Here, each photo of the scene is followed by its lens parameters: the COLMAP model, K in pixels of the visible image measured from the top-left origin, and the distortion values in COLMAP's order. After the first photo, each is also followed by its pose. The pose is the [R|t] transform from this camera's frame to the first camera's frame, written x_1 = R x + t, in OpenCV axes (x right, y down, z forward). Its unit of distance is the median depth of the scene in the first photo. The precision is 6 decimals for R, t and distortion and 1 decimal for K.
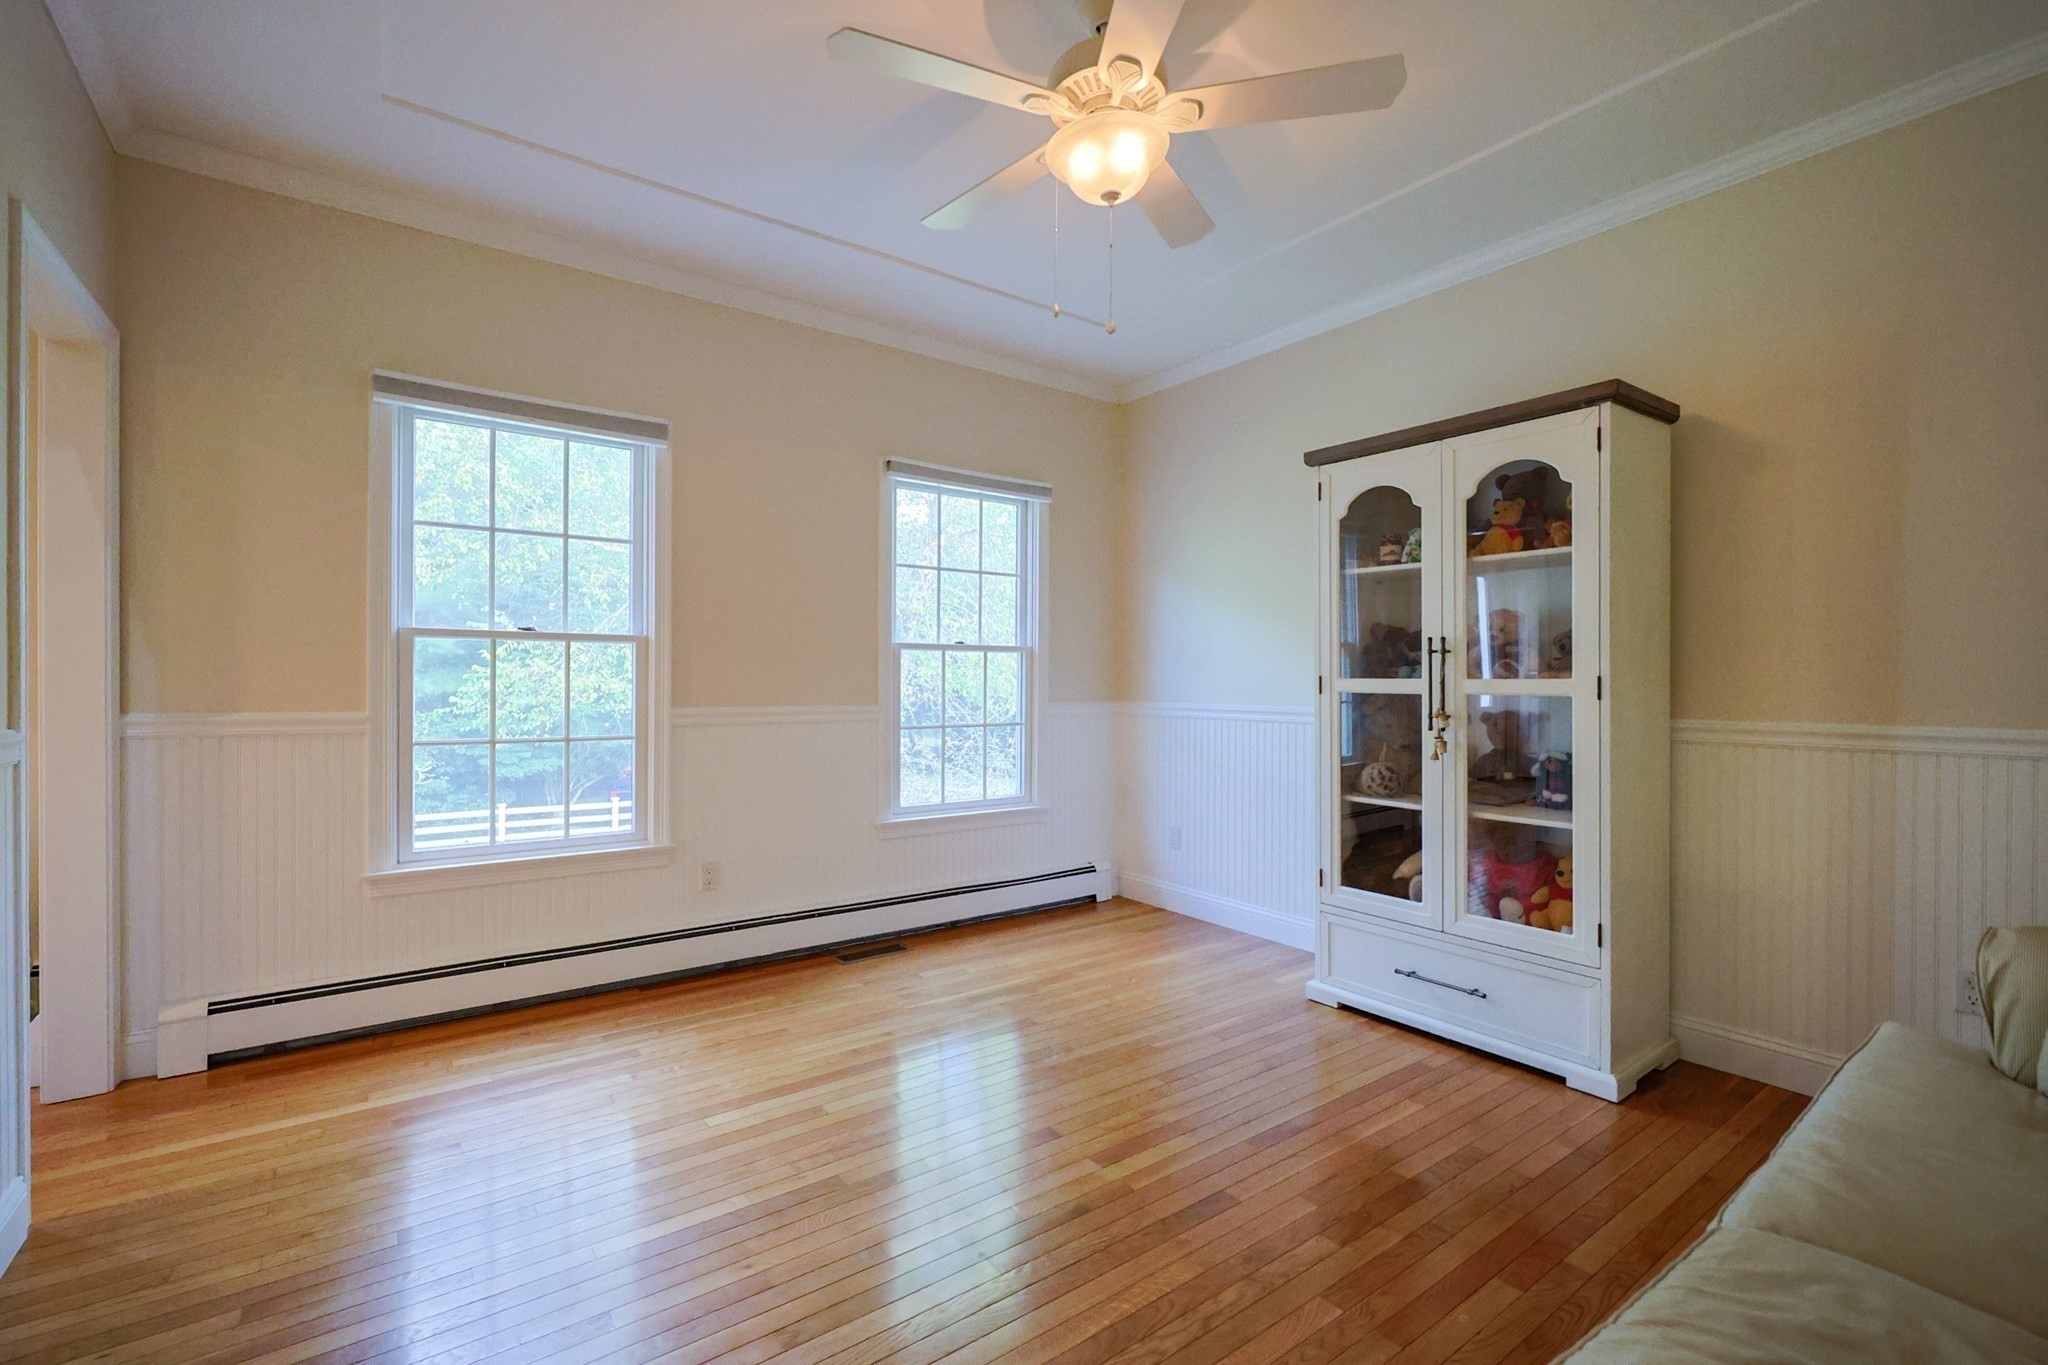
lens RADIAL K [[877.4, 0, 1023.8], [0, 877.4, 688.1], [0, 0, 1]] dist [0.000216, 0.000116]
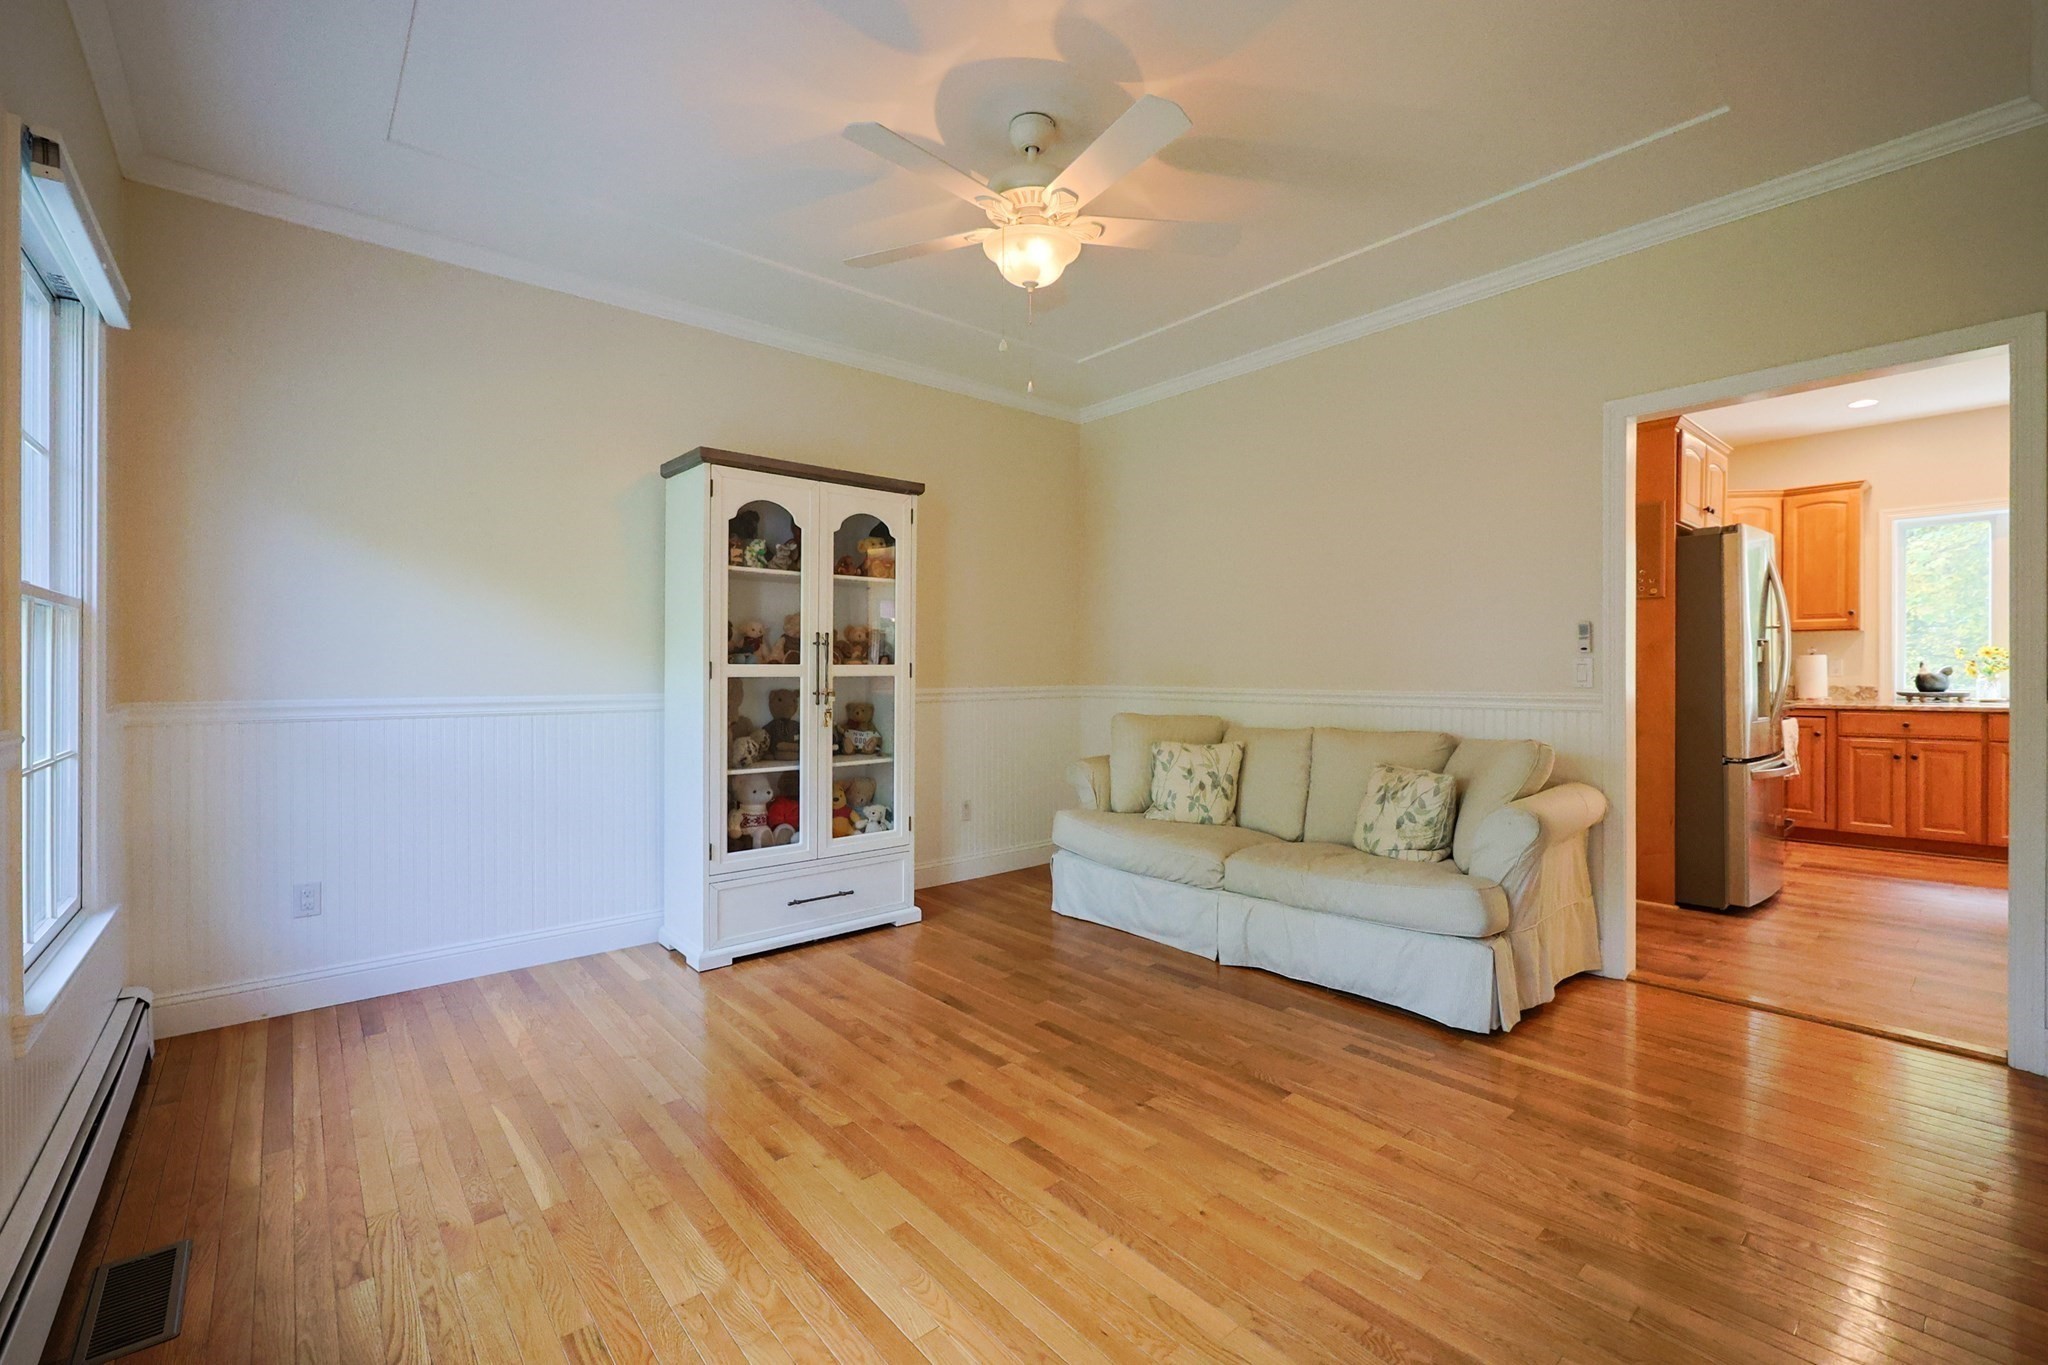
lens RADIAL K [[870.0, 0, 1024.0], [0, 870.0, 665.5], [0, 0, 1]] dist [-0.000326, -0.000148]
pose [[-0.070895, -0.002550, 0.997481, -0.824492], [0.008279, 0.999961, 0.003145, -0.010486], [-0.997449, 0.008481, -0.070871, 0.776769]]
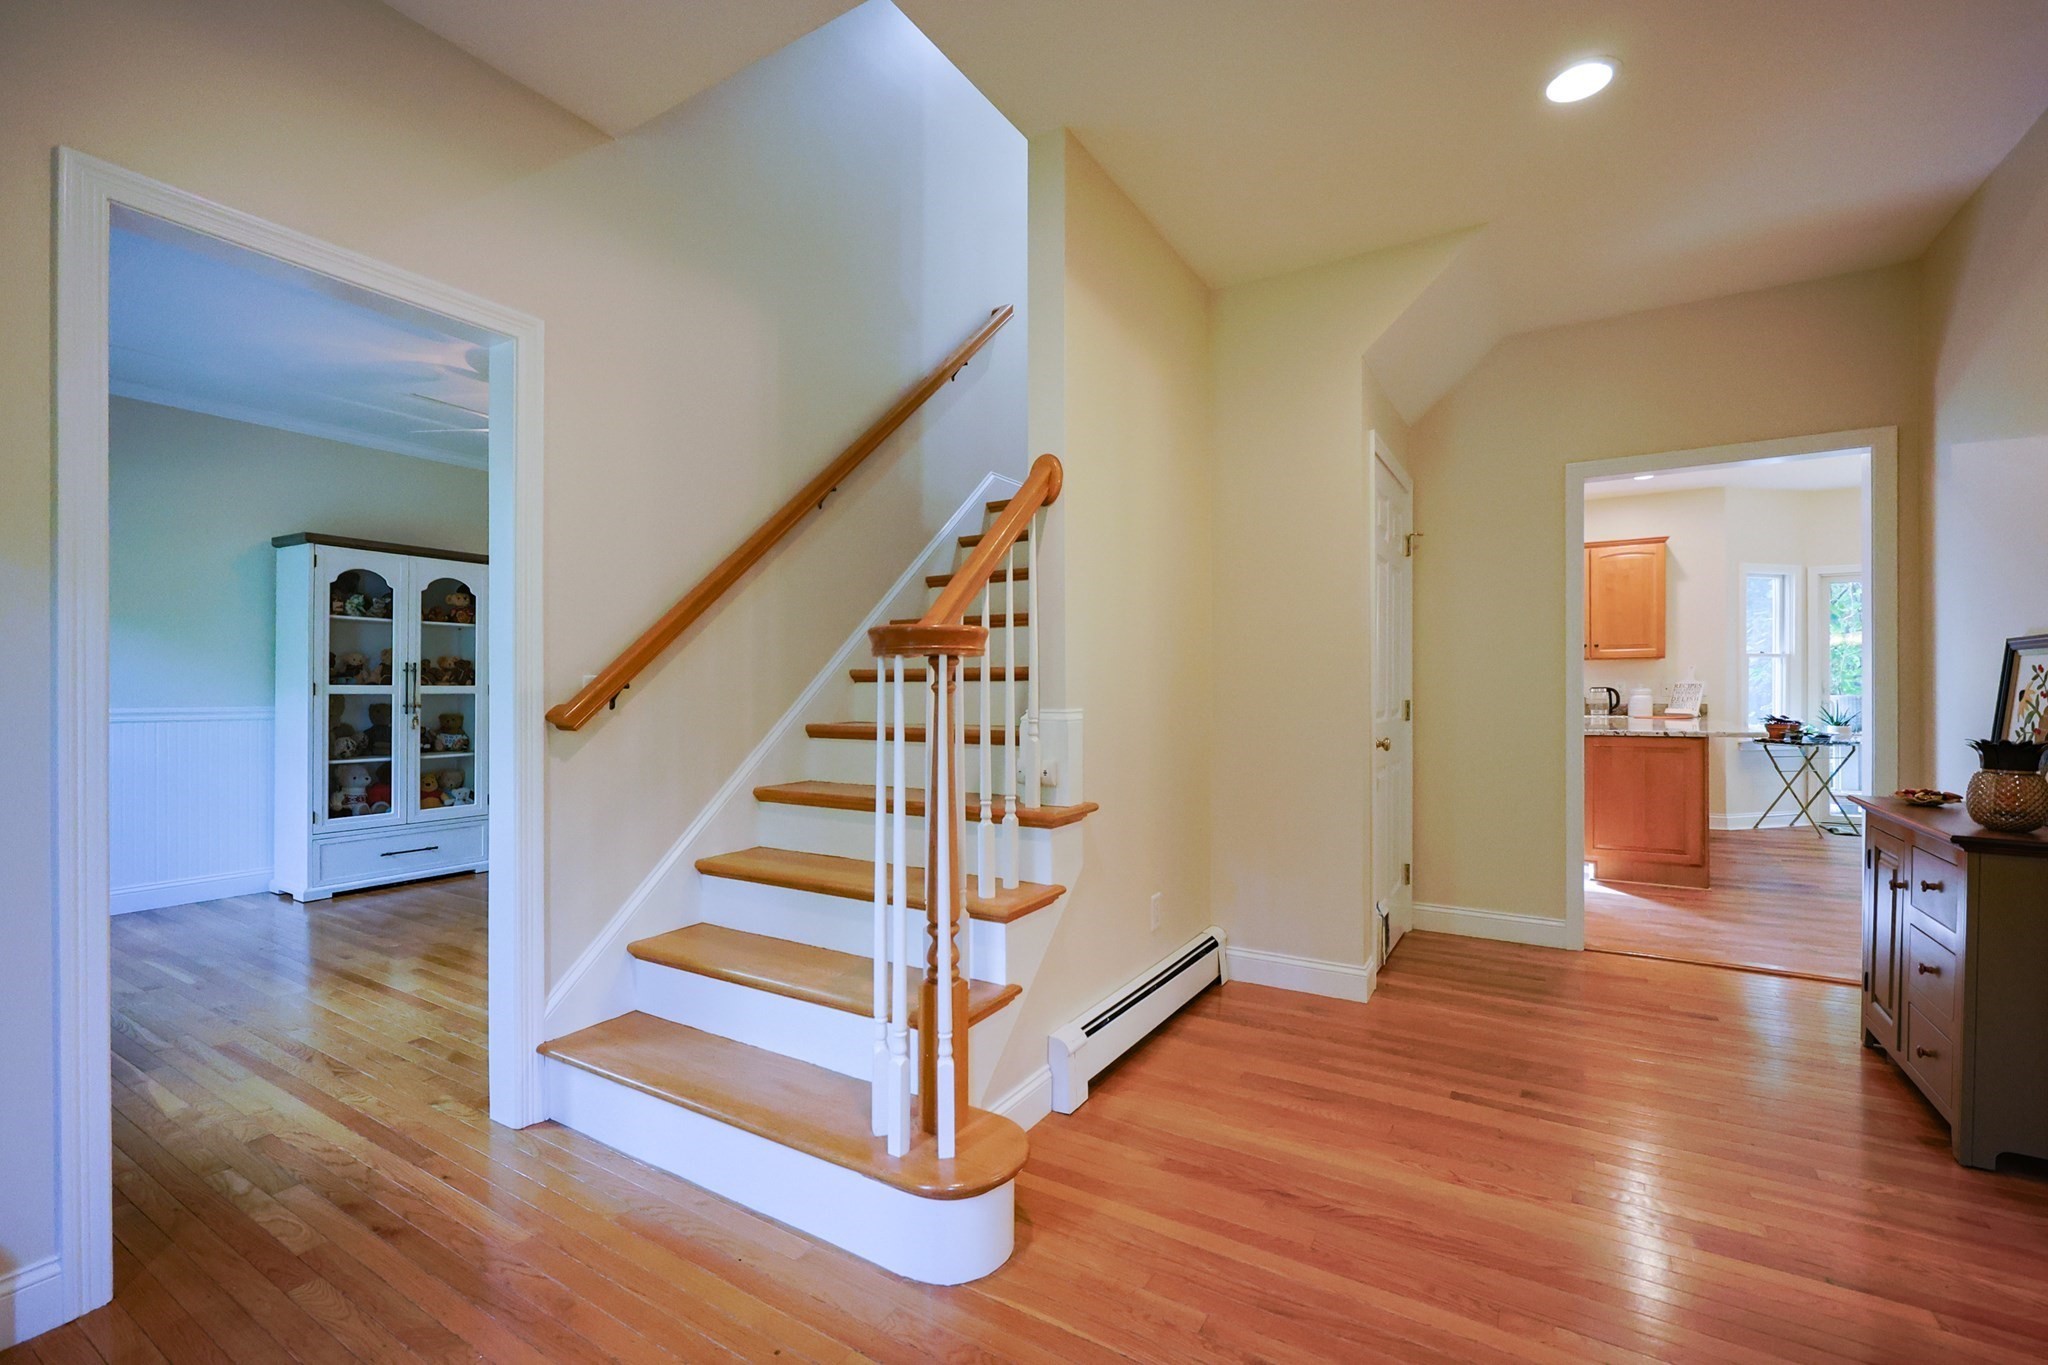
lens RADIAL K [[877.4, 0, 1023.8], [0, 877.4, 688.1], [0, 0, 1]] dist [0.000216, 0.000116]
pose [[-0.372365, -0.004640, 0.928075, -1.681933], [0.004467, 0.999967, 0.006792, -0.011341], [-0.928076, 0.006675, -0.372332, 0.482094]]
